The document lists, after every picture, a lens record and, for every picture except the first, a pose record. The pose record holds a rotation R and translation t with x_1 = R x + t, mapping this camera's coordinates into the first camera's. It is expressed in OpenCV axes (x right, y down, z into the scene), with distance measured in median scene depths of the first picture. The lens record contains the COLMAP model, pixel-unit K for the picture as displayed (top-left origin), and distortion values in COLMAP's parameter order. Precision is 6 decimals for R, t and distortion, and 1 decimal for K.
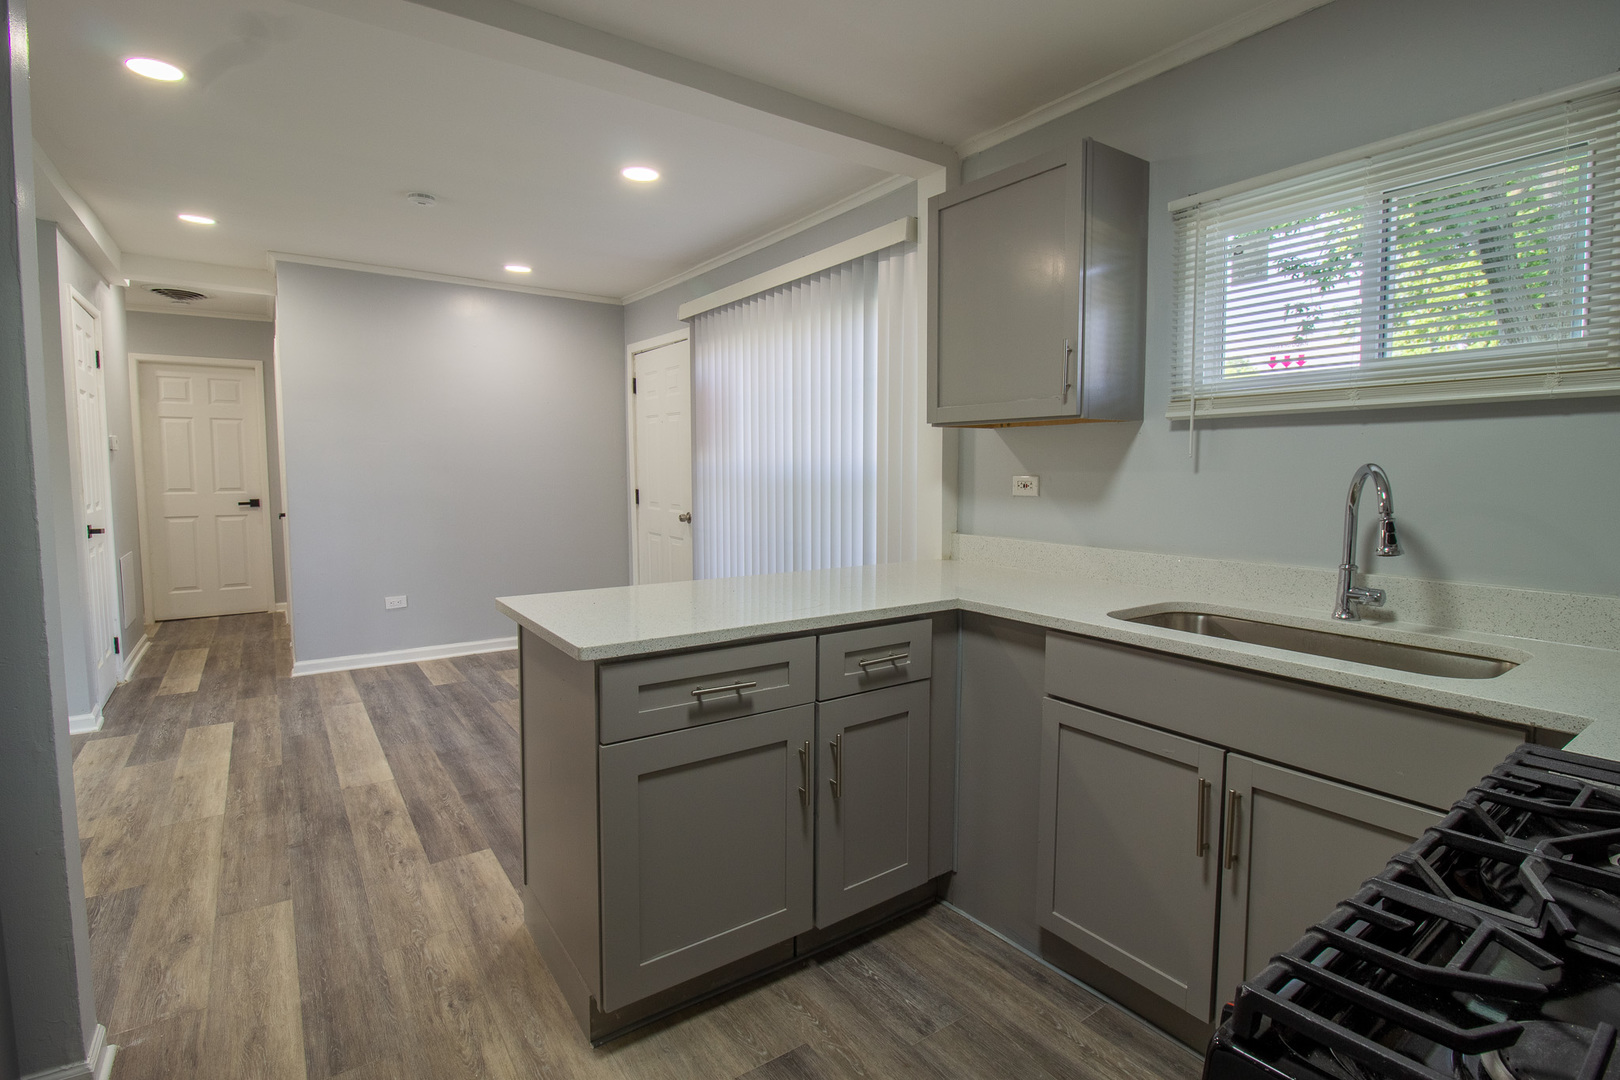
lens RADIAL K [[775.6, 0, 811.5], [0, 775.6, 537.0], [0, 0, 1]] dist [-0.012821, -0.003994]
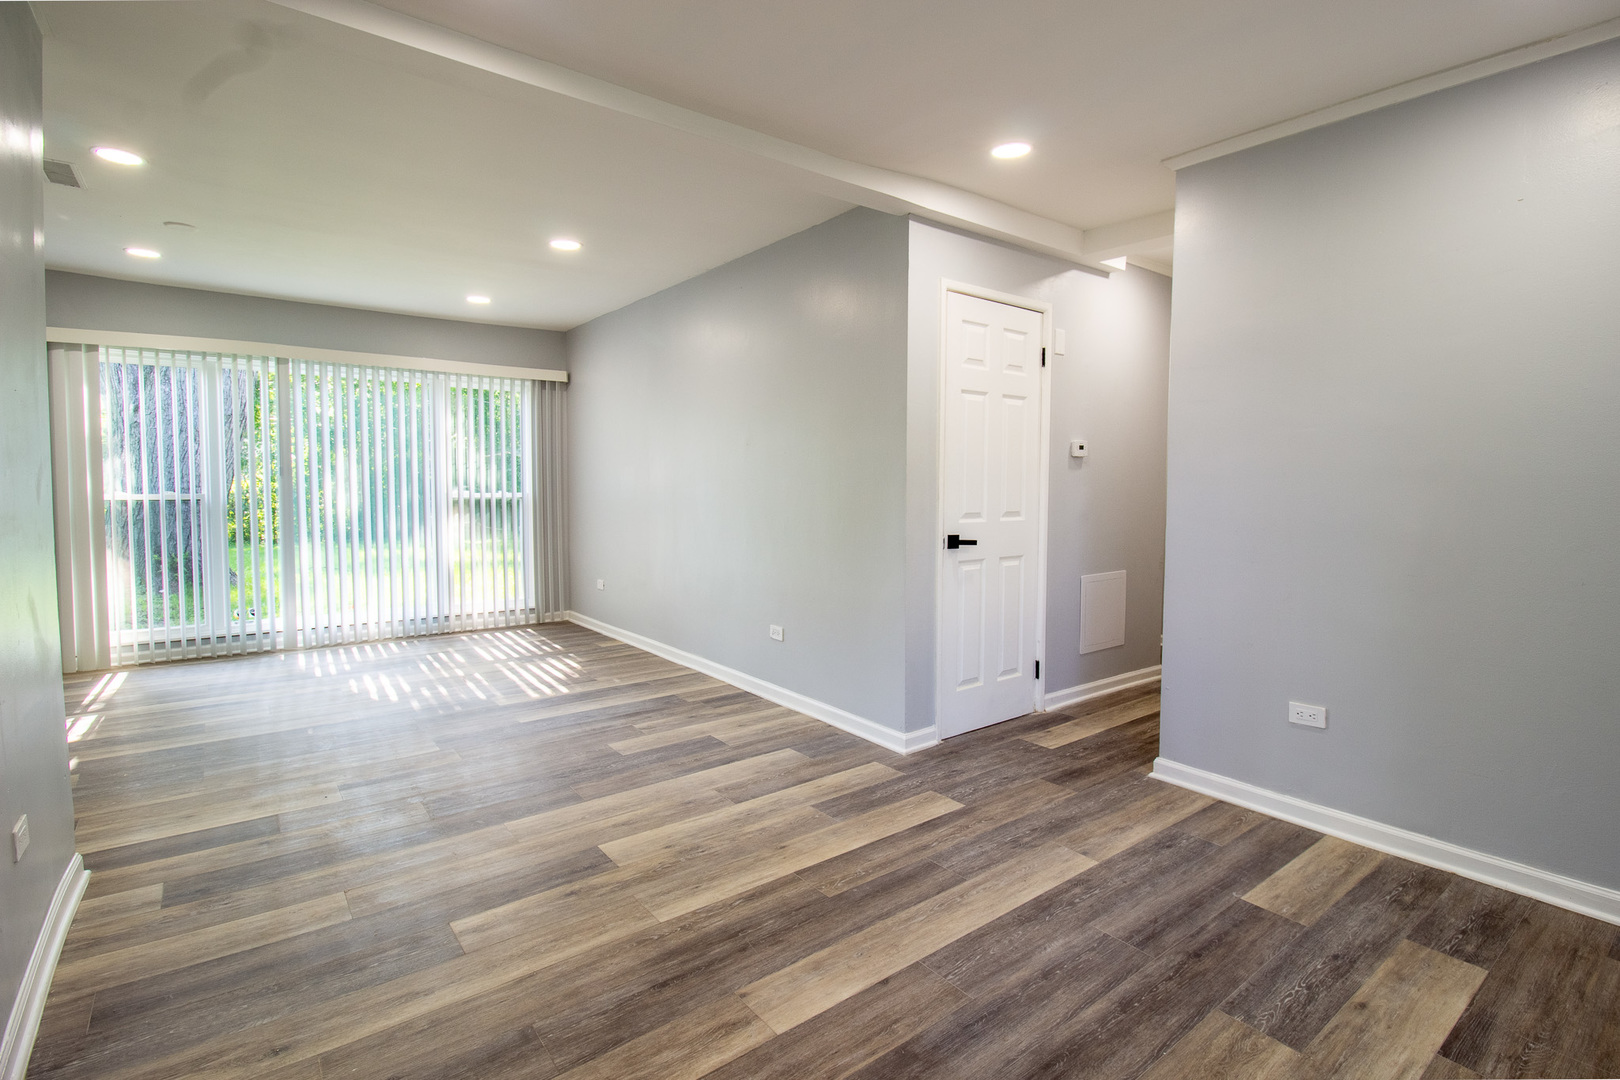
lens RADIAL K [[775.6, 0, 811.4], [0, 775.6, 528.1], [0, 0, 1]] dist [-0.012821, -0.003994]
pose [[0.059218, 0.057426, -0.996592, -0.020803], [-0.096700, 0.993979, 0.051530, -0.061274], [0.993550, 0.093319, 0.064414, 0.857122]]
